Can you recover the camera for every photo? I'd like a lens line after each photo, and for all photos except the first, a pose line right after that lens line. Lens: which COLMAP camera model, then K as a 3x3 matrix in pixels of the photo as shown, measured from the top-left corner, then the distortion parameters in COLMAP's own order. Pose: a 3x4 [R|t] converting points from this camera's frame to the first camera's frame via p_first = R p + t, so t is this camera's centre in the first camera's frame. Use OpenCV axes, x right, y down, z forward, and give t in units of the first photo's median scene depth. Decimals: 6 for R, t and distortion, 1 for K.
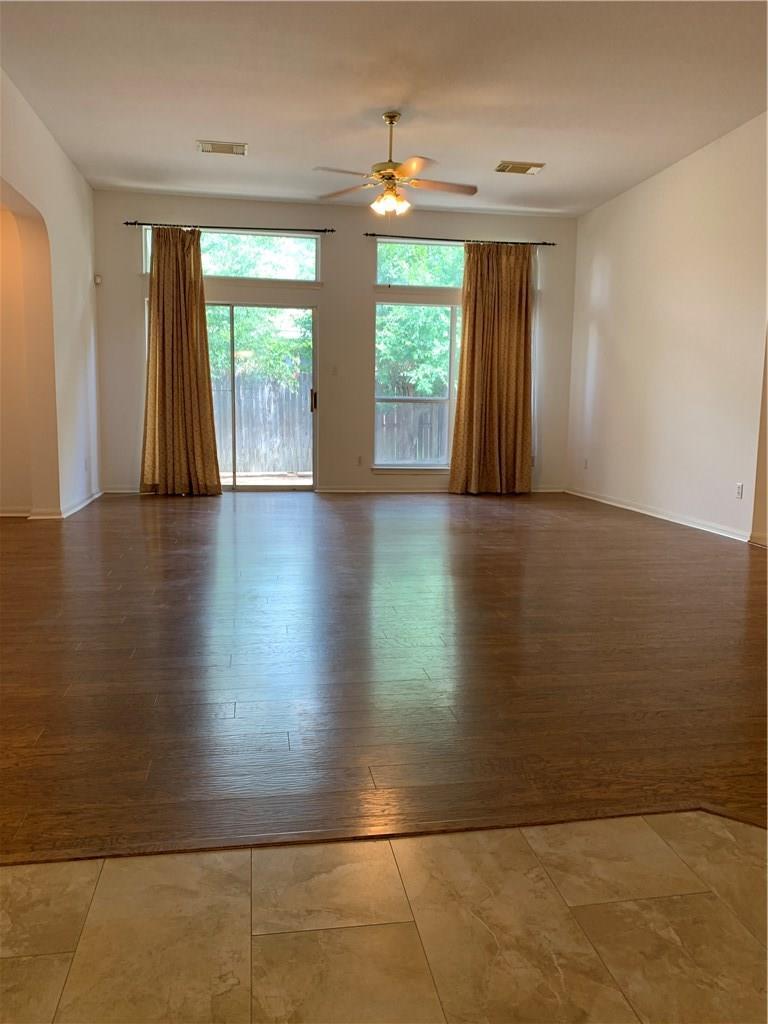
lens RADIAL K [[777.2, 0, 384.0], [0, 777.2, 512.0], [0, 0, 1]] dist [0.062799, -0.097989]
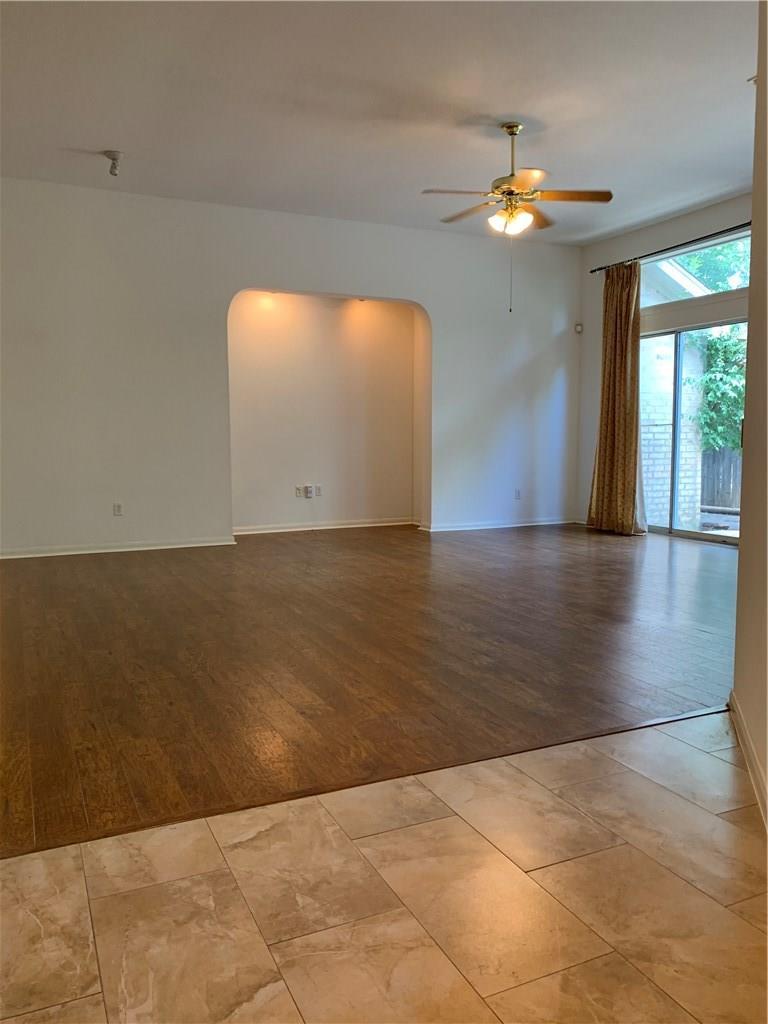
lens RADIAL K [[777.2, 0, 384.0], [0, 777.2, 512.0], [0, 0, 1]] dist [0.062799, -0.097989]
pose [[0.270393, 0.072439, -0.960021, 0.623393], [-0.126027, 0.991248, 0.039299, -0.050019], [0.954466, 0.110363, 0.277156, 0.453068]]
